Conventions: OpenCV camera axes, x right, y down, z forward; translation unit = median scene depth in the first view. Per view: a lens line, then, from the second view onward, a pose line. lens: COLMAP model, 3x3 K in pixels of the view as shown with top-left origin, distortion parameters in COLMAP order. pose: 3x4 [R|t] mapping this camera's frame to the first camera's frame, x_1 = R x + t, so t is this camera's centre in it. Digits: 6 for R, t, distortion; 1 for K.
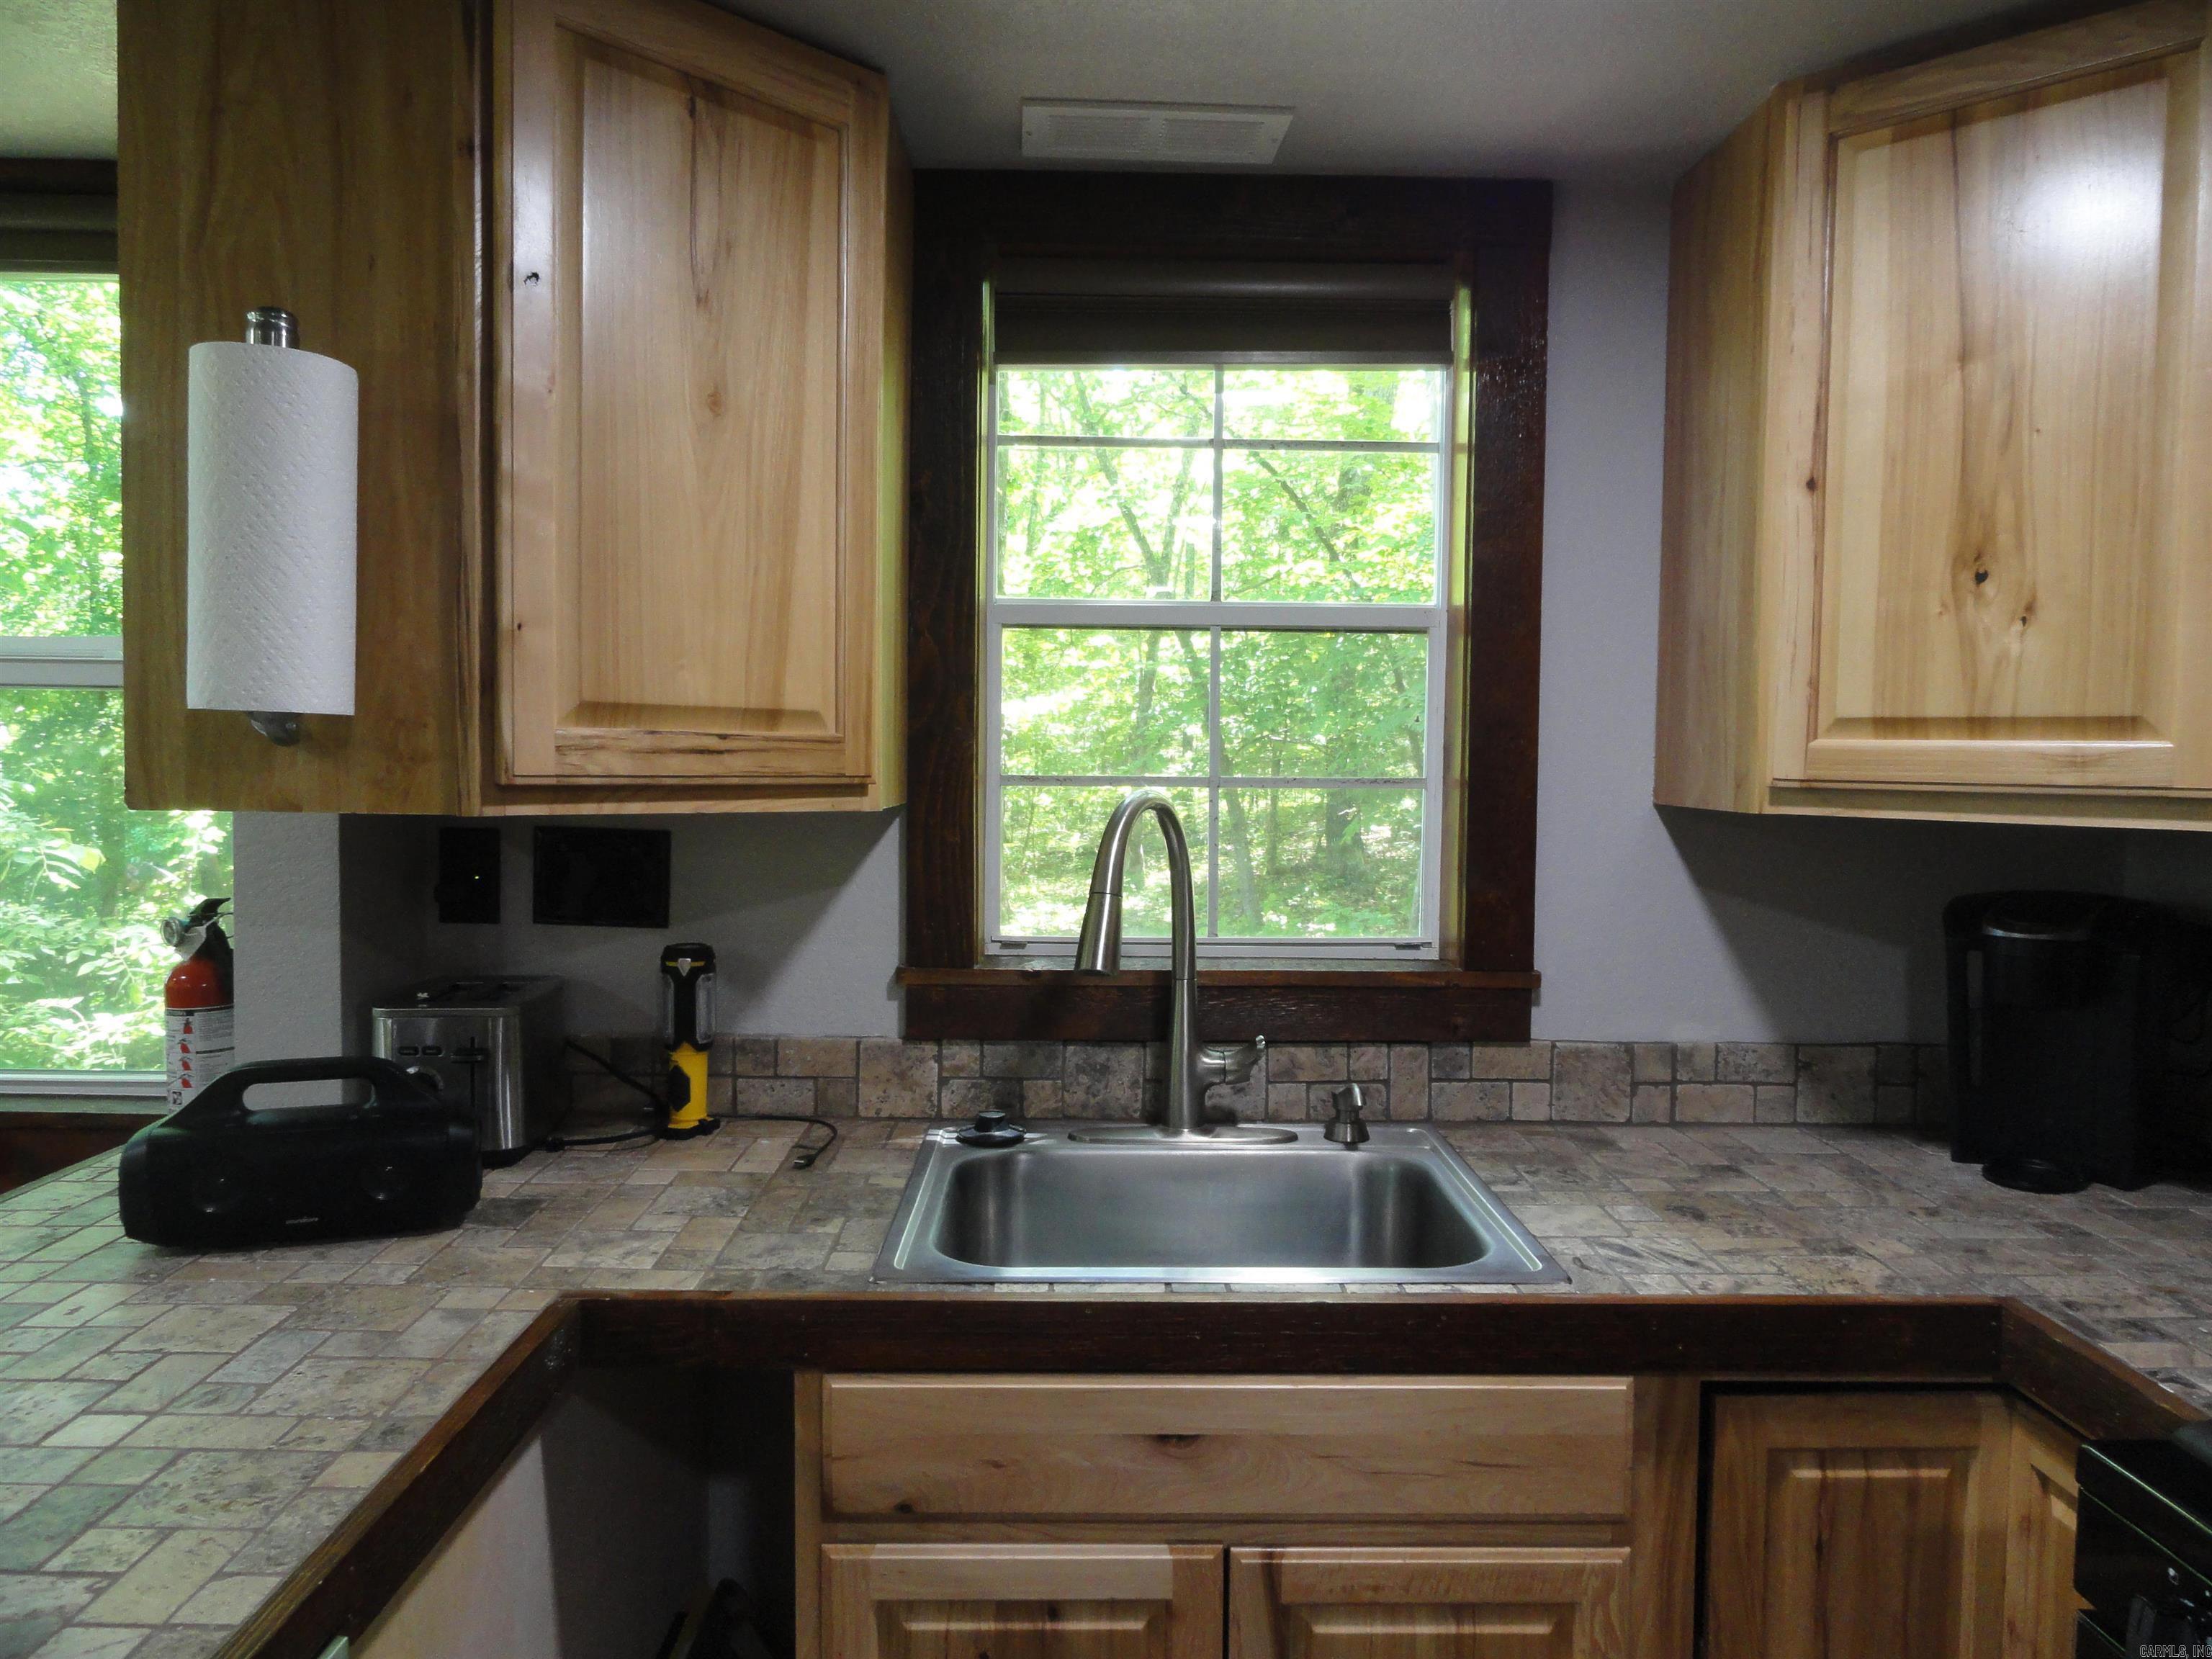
lens RADIAL K [[1530.0, 0, 1115.0], [0, 1530.0, 824.4], [0, 0, 1]] dist [-0.008247, 0.012043]
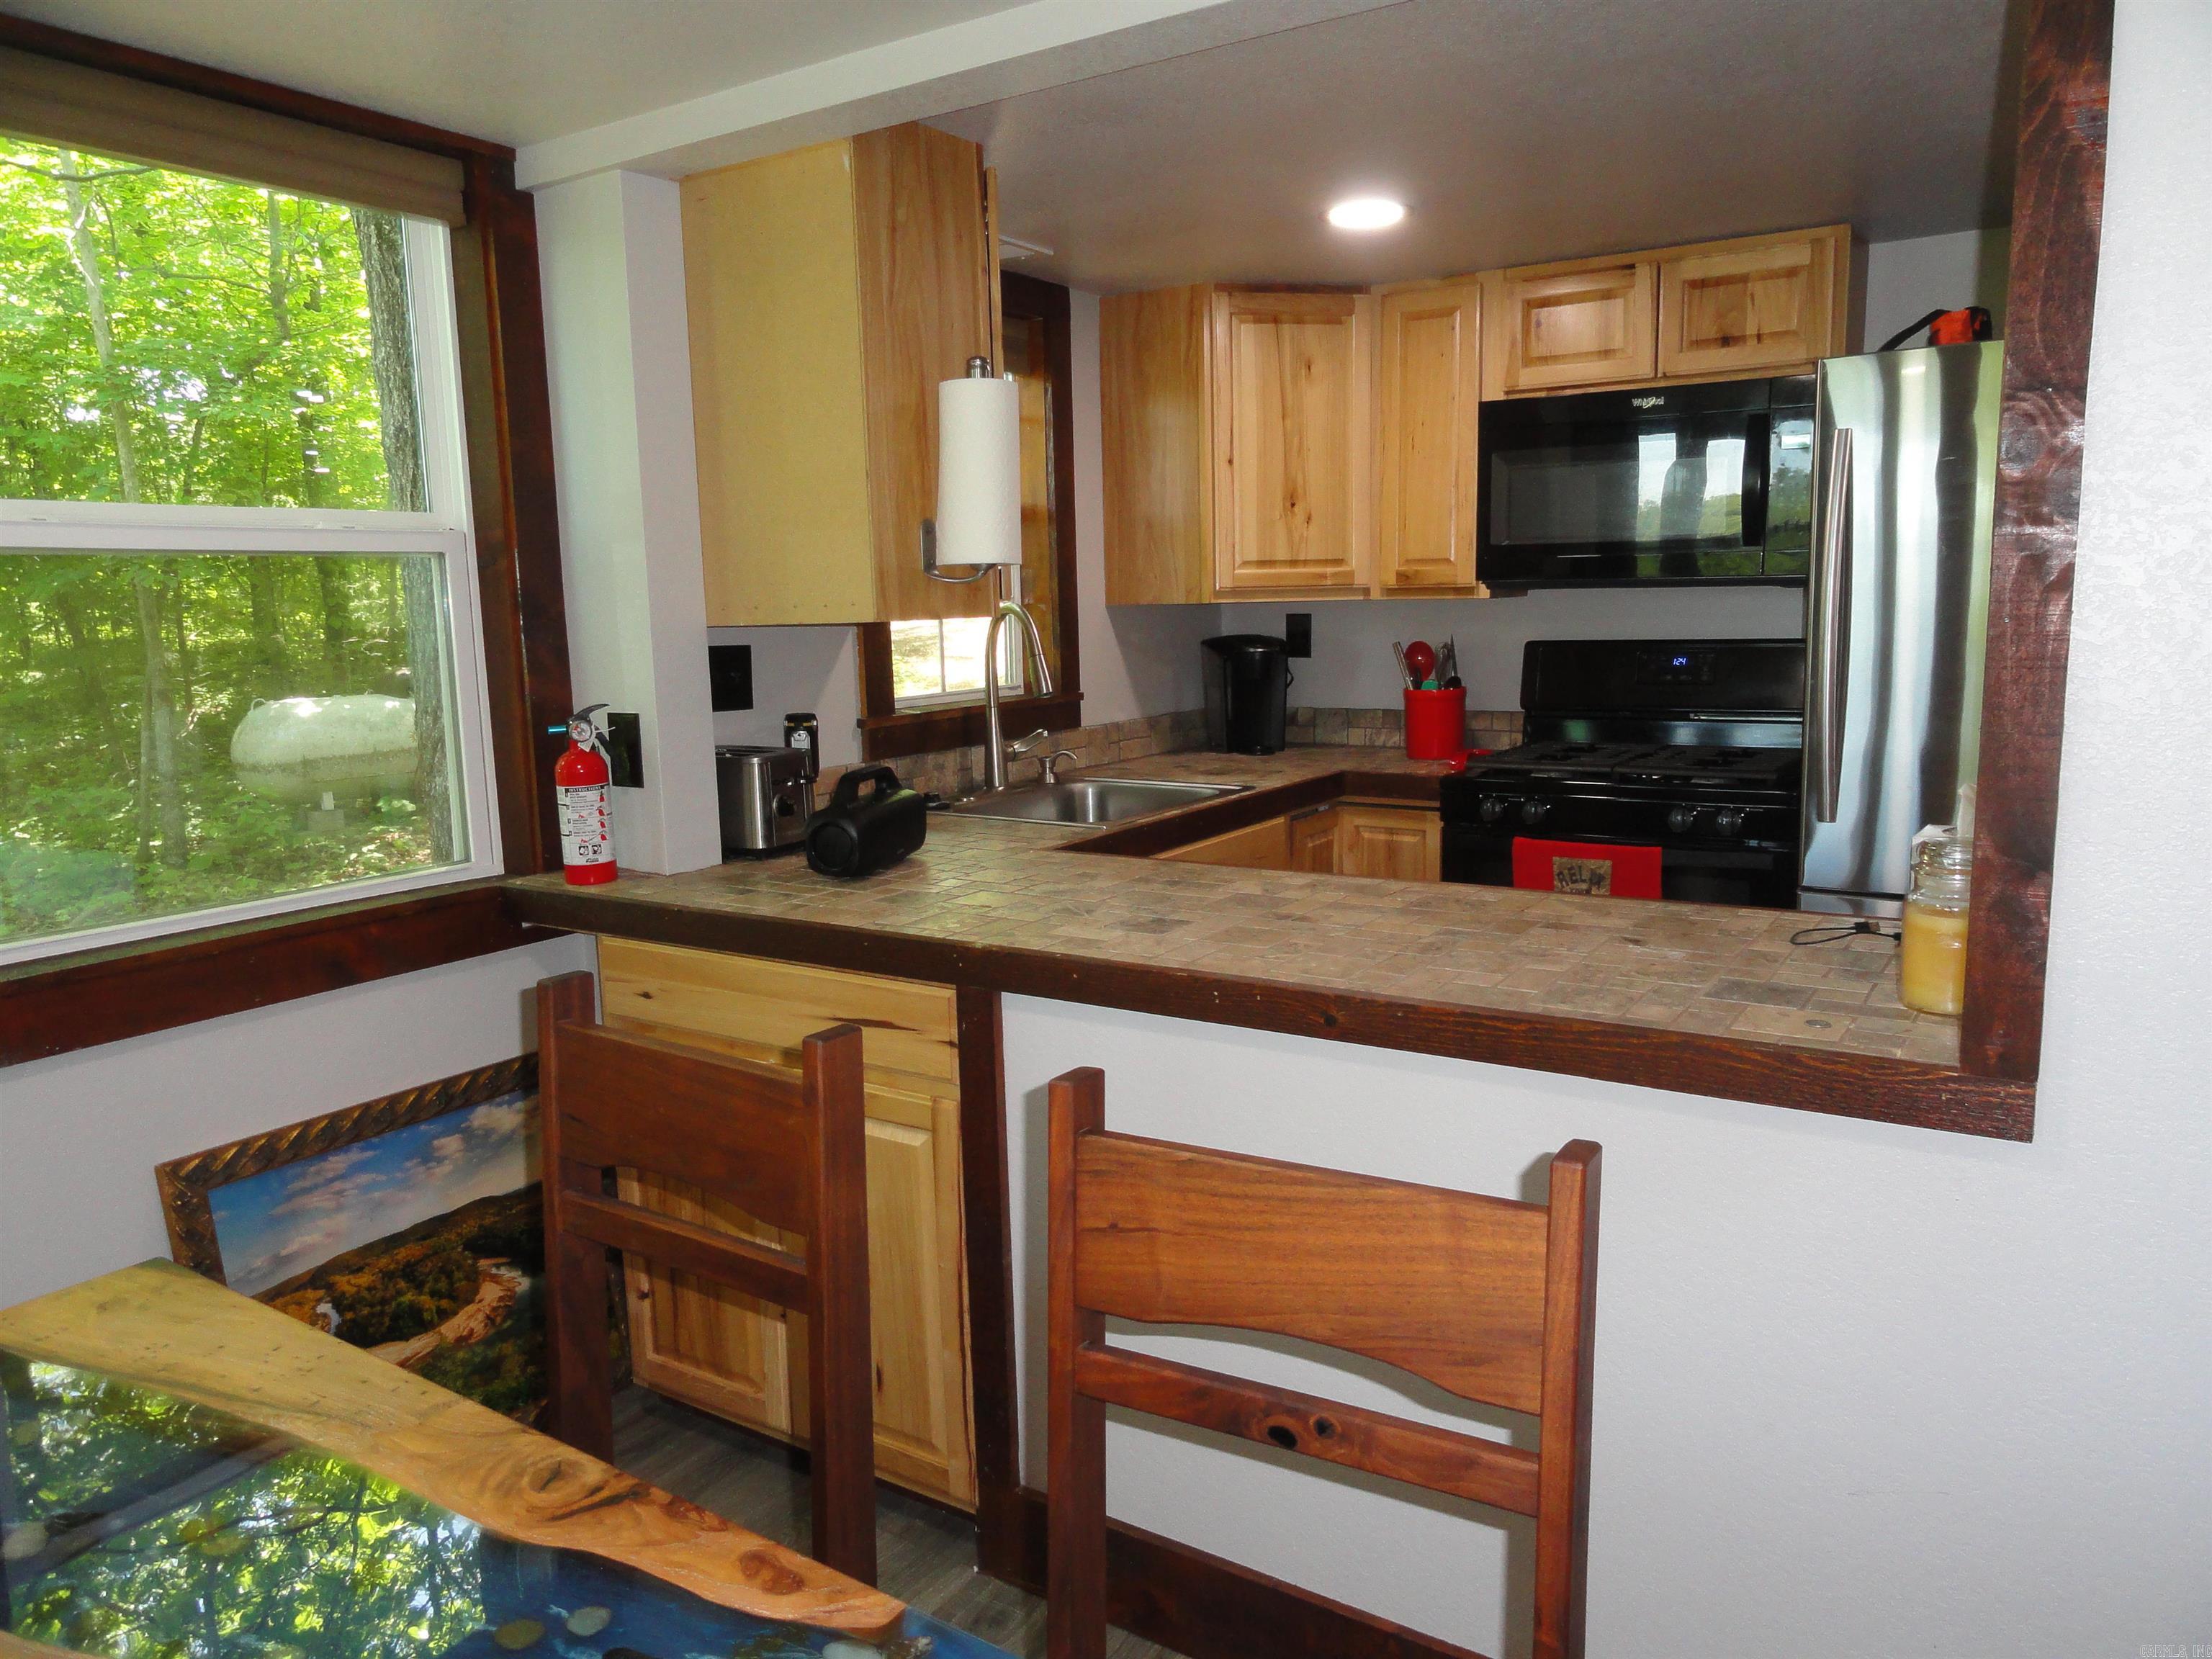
lens RADIAL K [[1530.0, 0, 1104.6], [0, 1530.0, 834.1], [0, 0, 1]] dist [-0.008247, 0.012043]
pose [[0.562176, -0.155520, 0.812263, -1.441382], [0.071265, 0.987616, 0.139771, 0.002700], [-0.823941, -0.020690, 0.566297, -0.170338]]
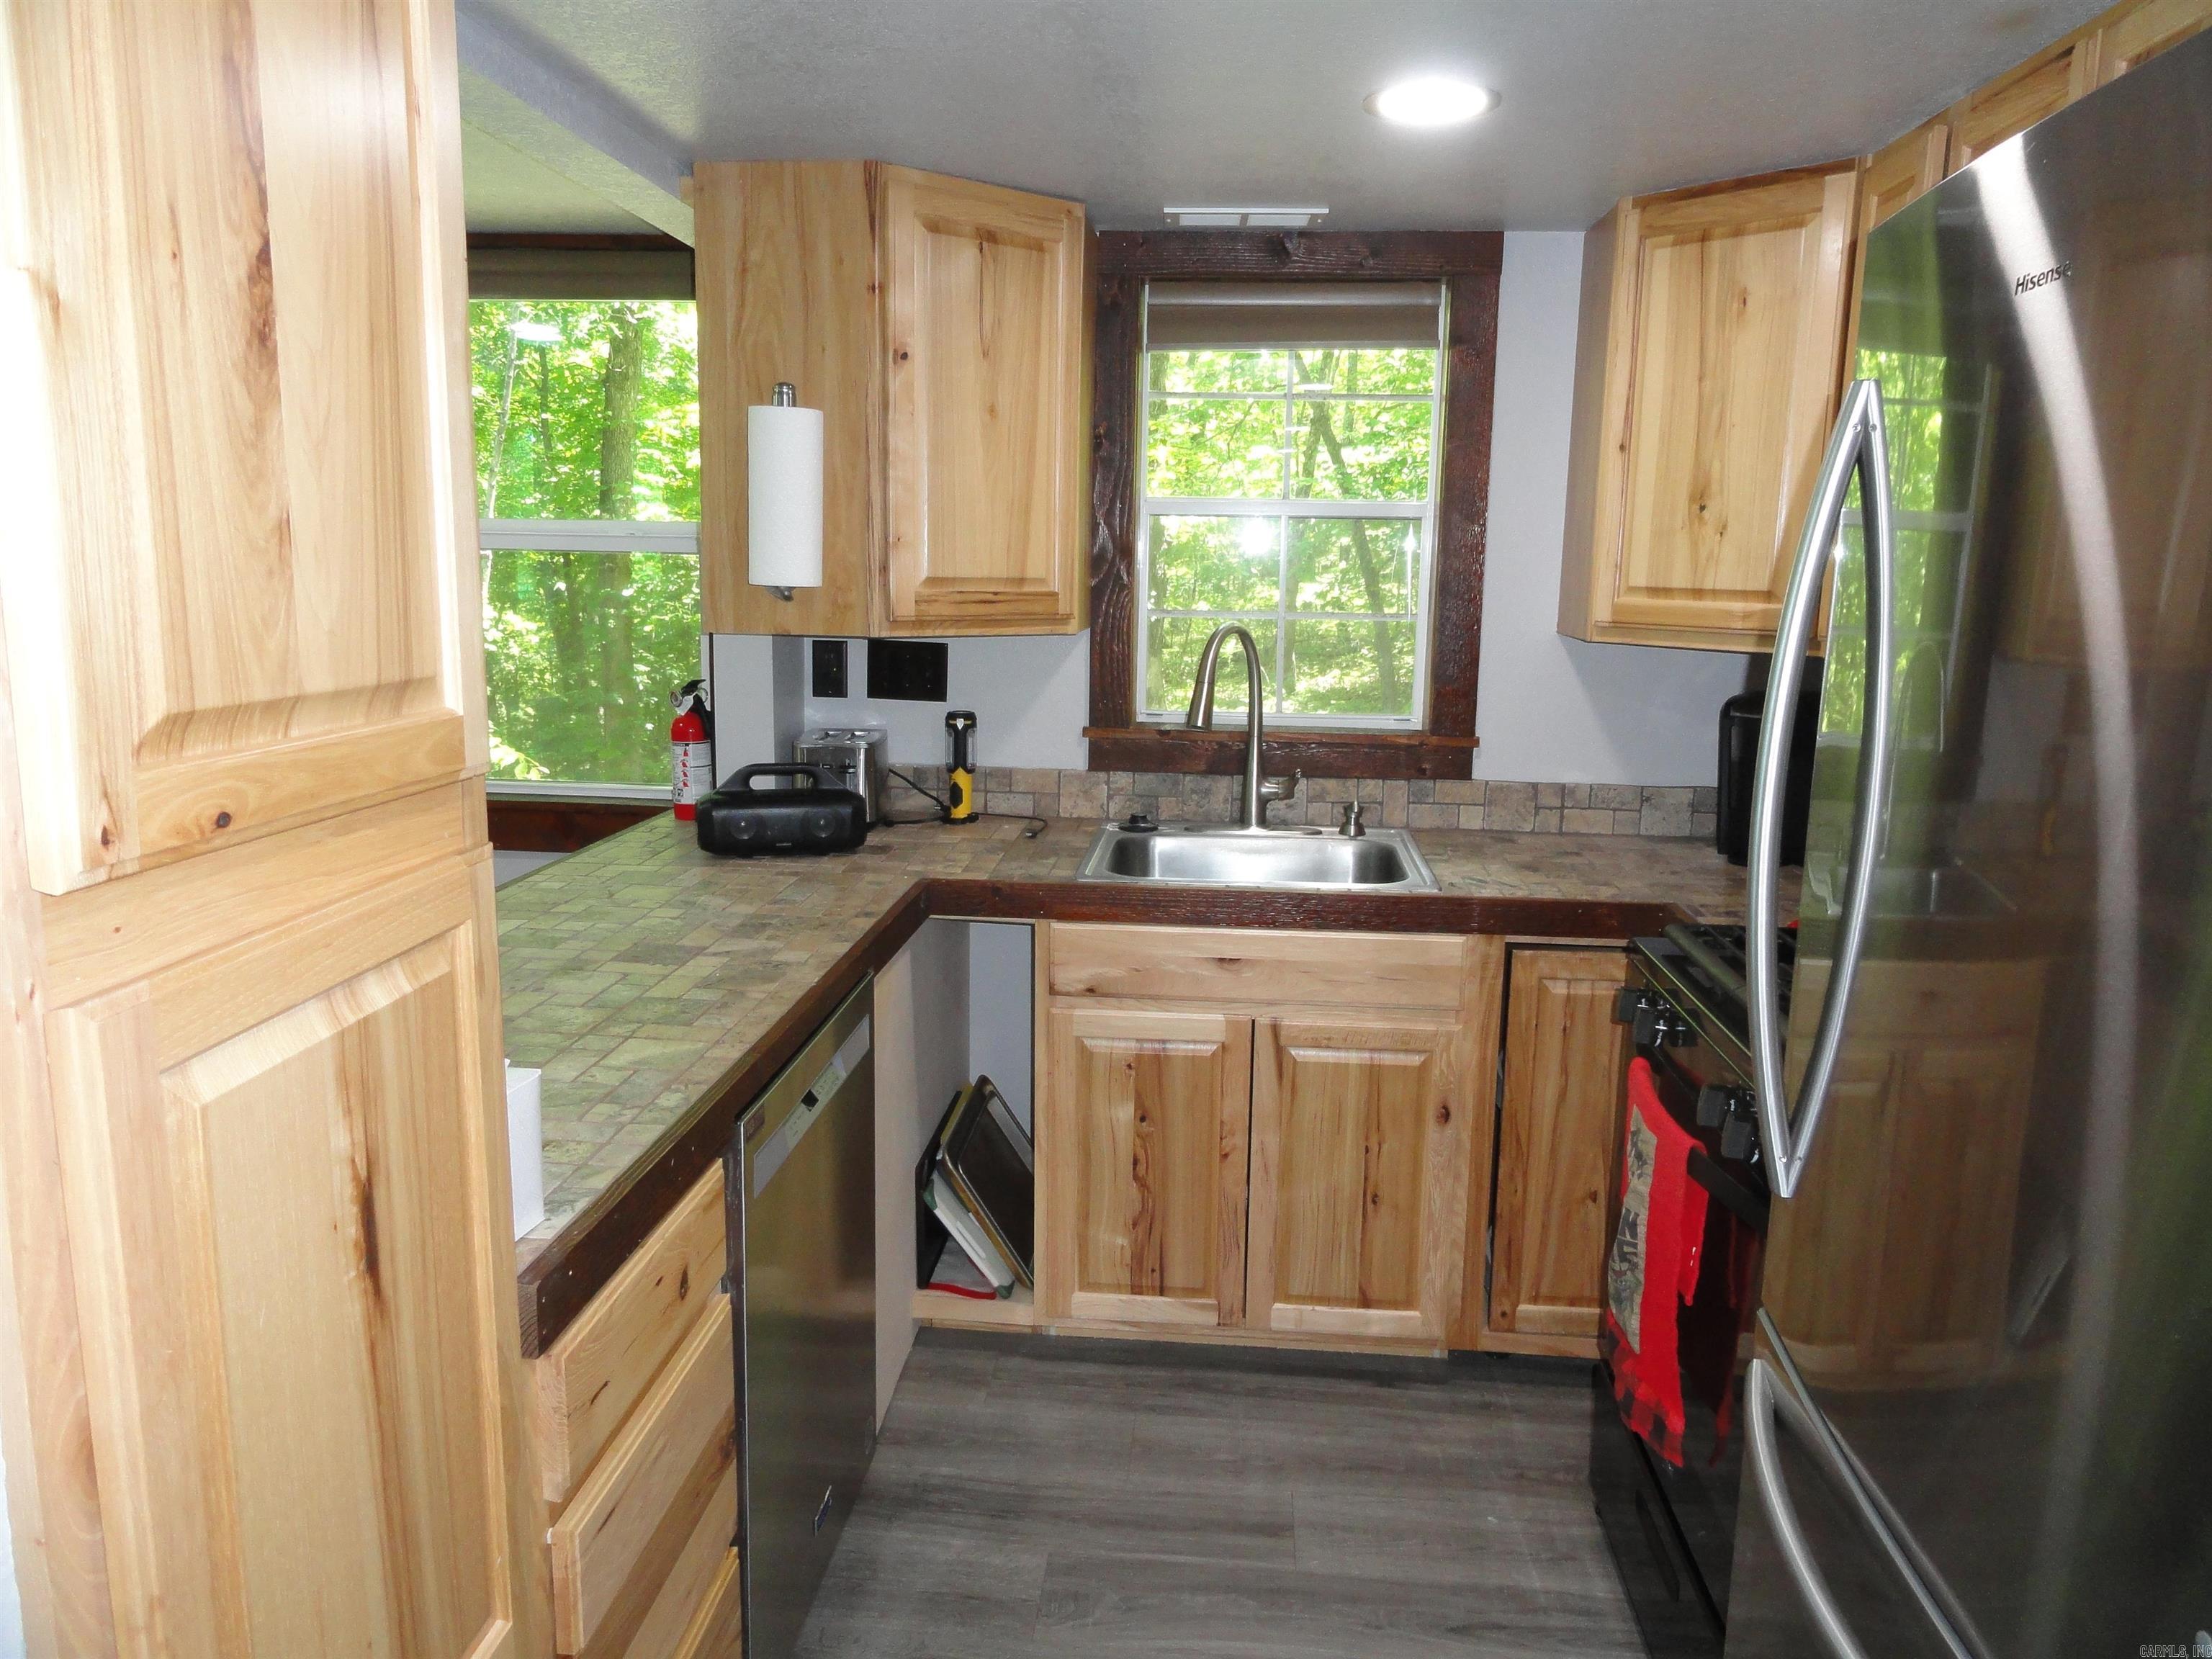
lens RADIAL K [[1530.0, 0, 1098.6], [0, 1530.0, 814.6], [0, 0, 1]] dist [-0.008247, 0.012043]
pose [[0.993263, 0.023669, -0.113438, 0.068306], [-0.009819, 0.992588, 0.121127, -0.014571], [0.115464, -0.119197, 0.986134, -0.685138]]
